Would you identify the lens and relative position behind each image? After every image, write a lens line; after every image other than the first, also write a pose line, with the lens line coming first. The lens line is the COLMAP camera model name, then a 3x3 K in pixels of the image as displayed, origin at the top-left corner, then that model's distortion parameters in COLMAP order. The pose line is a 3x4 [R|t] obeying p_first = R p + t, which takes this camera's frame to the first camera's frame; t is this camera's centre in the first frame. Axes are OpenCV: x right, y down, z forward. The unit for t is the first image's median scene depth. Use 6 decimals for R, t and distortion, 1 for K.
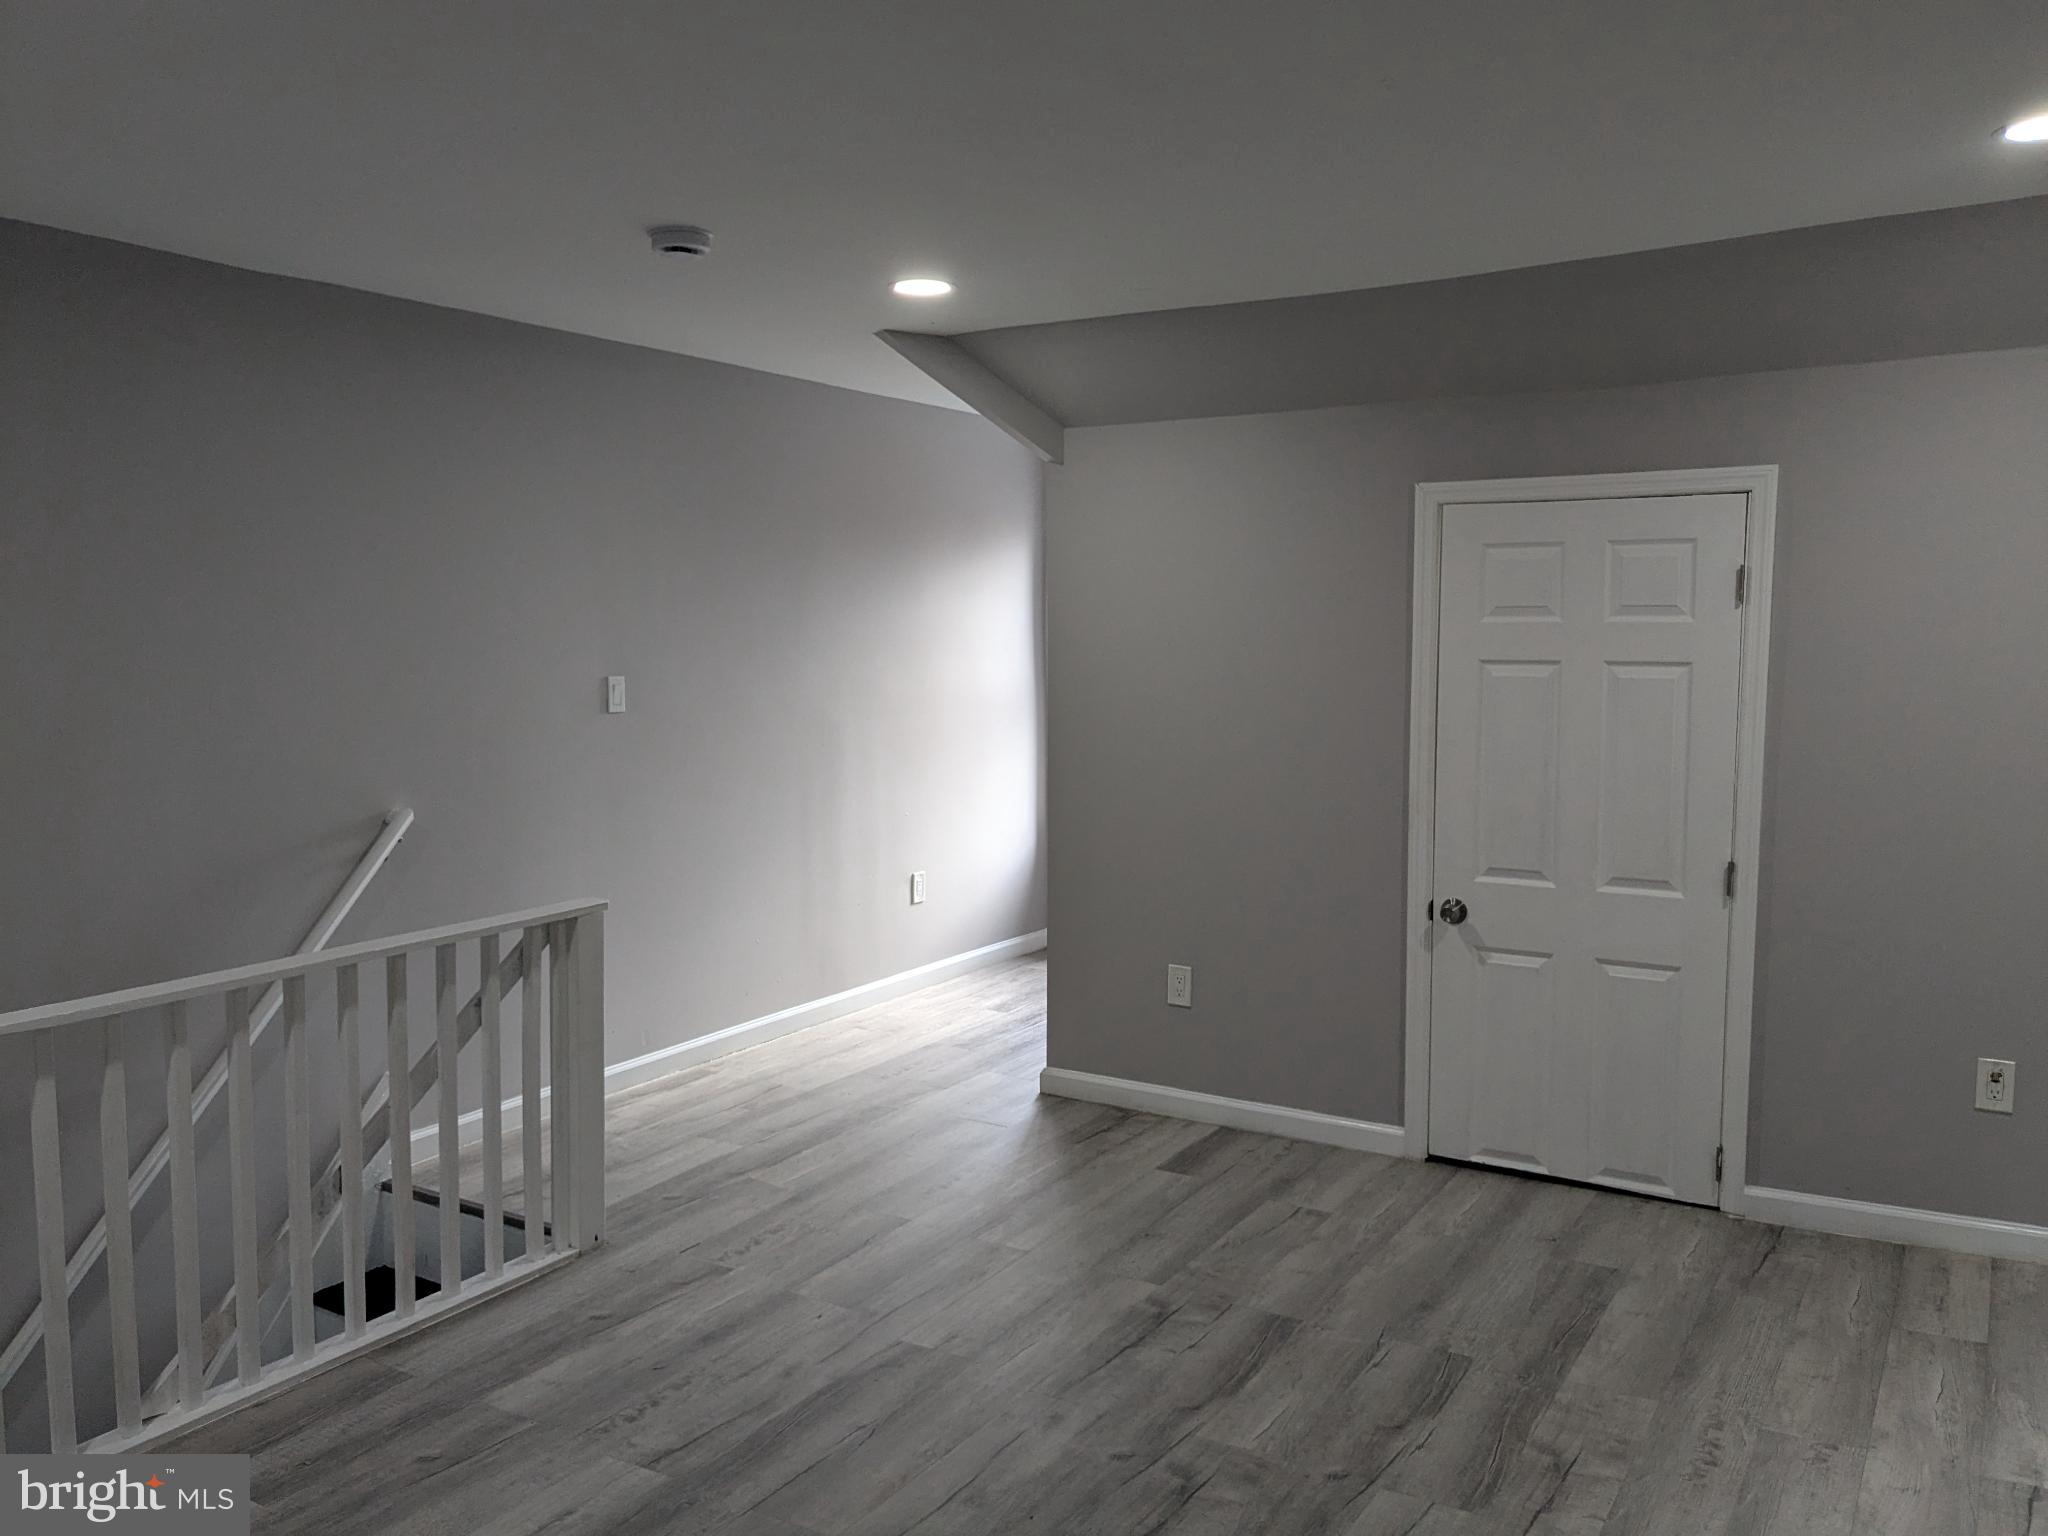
lens RADIAL K [[1617.0, 0, 1036.5], [0, 1617.0, 754.6], [0, 0, 1]] dist [0.047293, -0.073458]
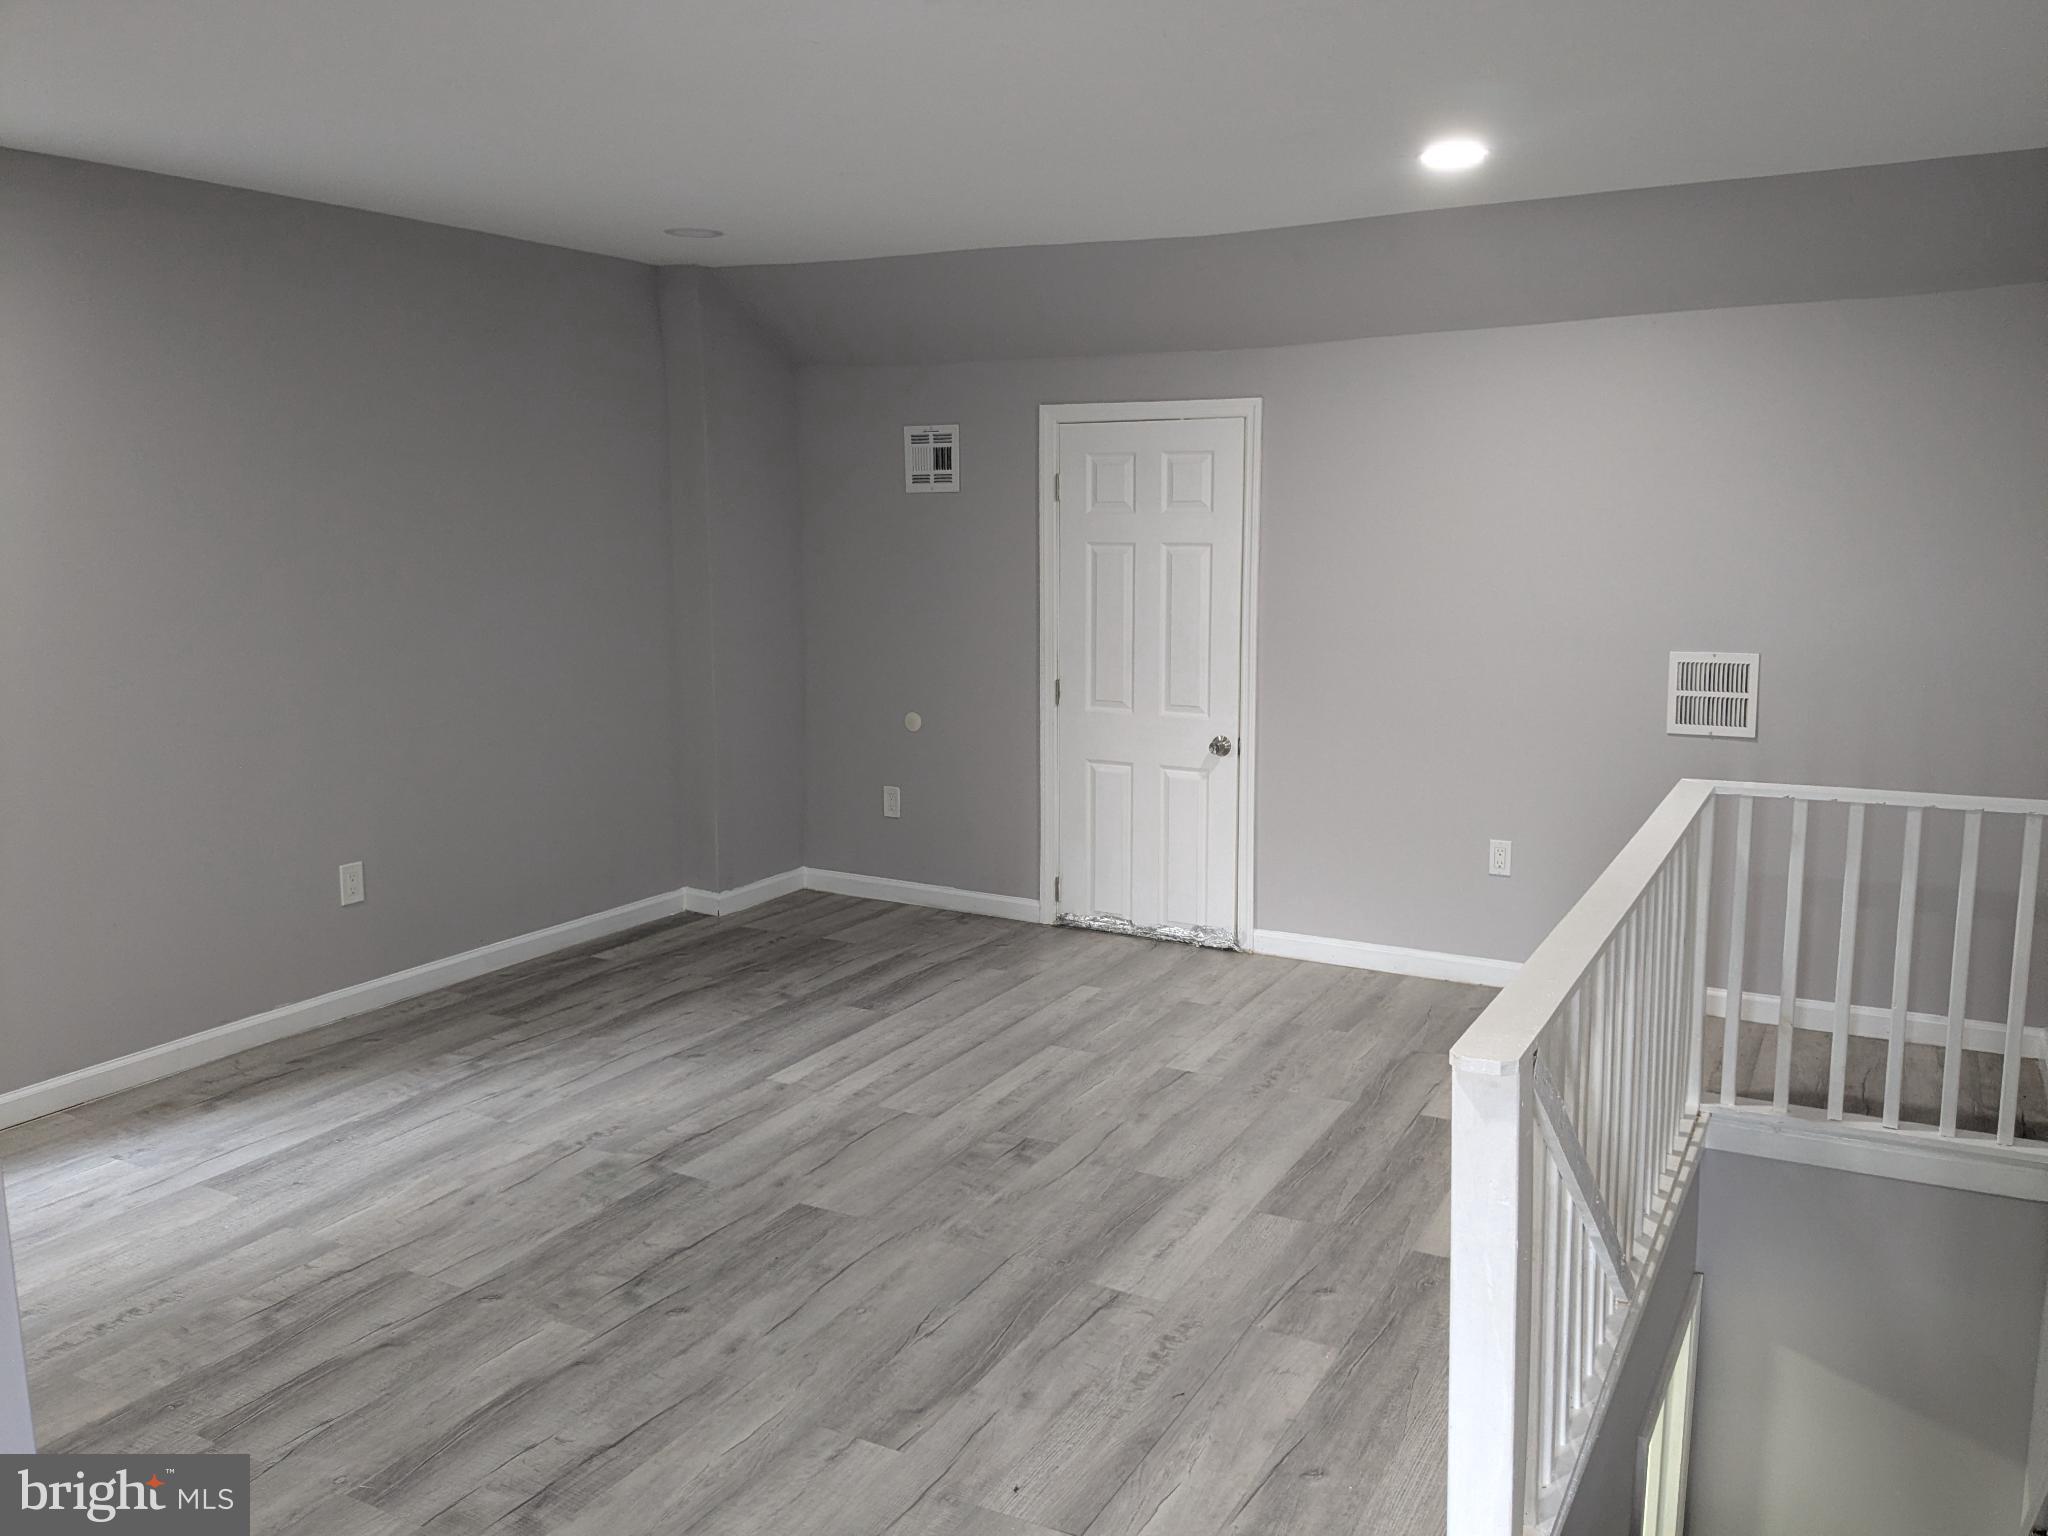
lens RADIAL K [[1617.0, 0, 1069.8], [0, 1617.0, 789.5], [0, 0, 1]] dist [0.047293, -0.073458]
pose [[-0.997813, 0.018948, -0.063326, -0.110731], [0.002367, 0.967662, 0.252241, -0.131246], [0.066058, 0.251539, -0.965590, 1.530526]]
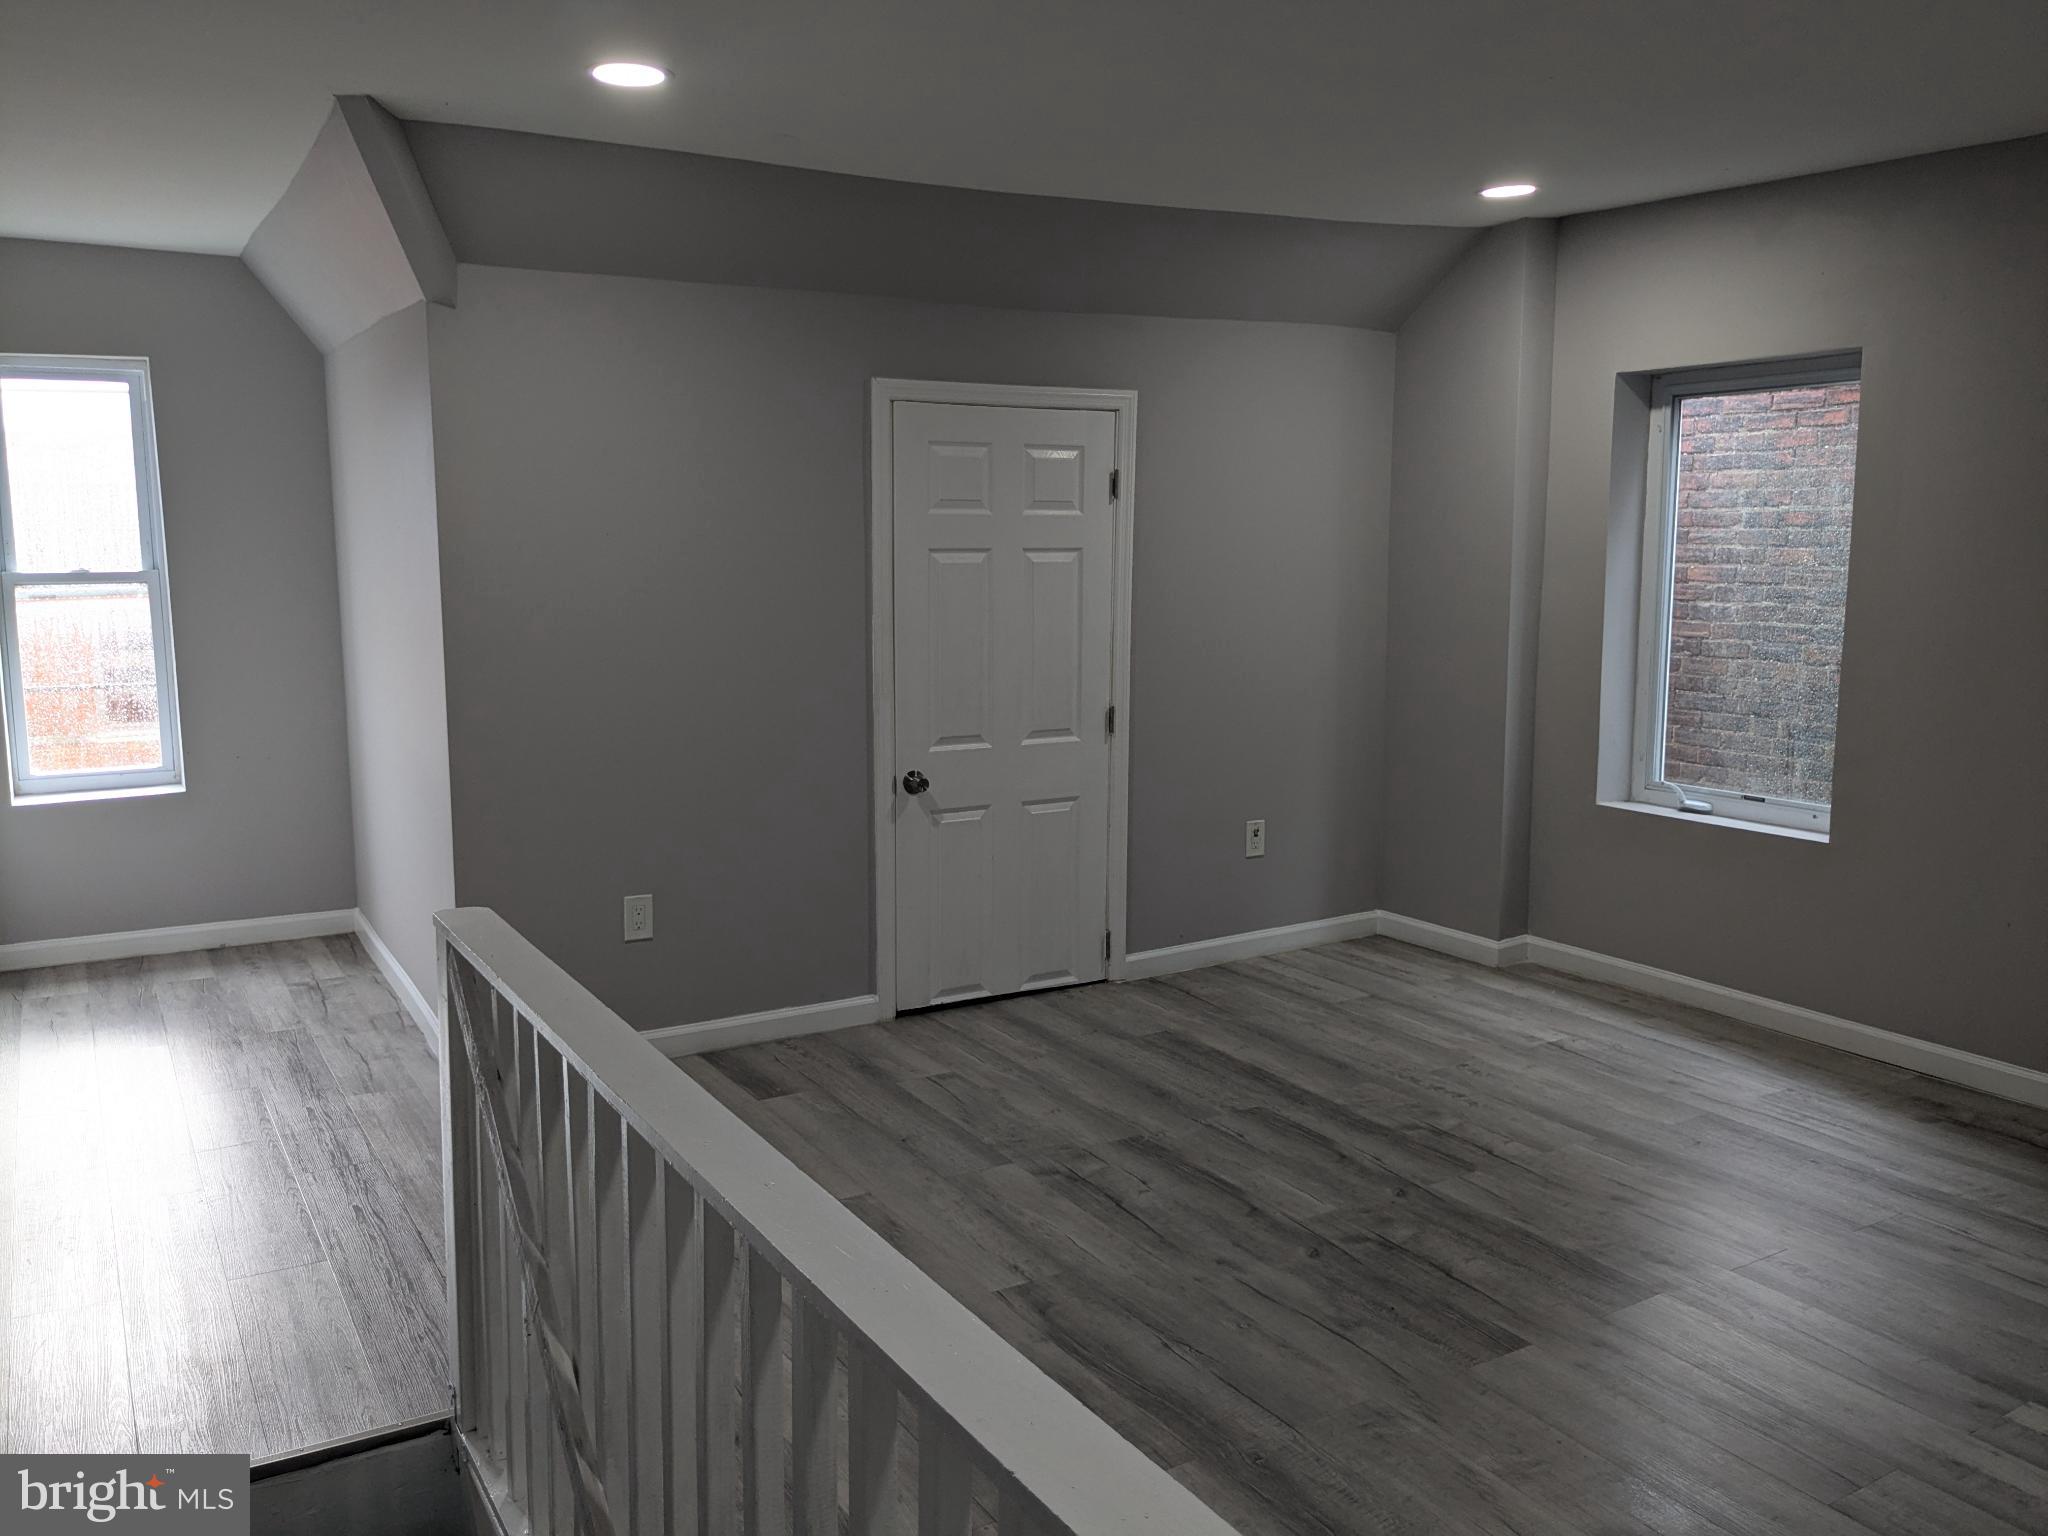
lens RADIAL K [[1617.0, 0, 995.2], [0, 1617.0, 760.6], [0, 0, 1]] dist [0.047293, -0.073458]
pose [[0.481540, -0.120005, 0.868170, -0.766148], [0.071032, 0.992666, 0.097815, -0.023159], [-0.873541, 0.014566, 0.486532, 0.501839]]
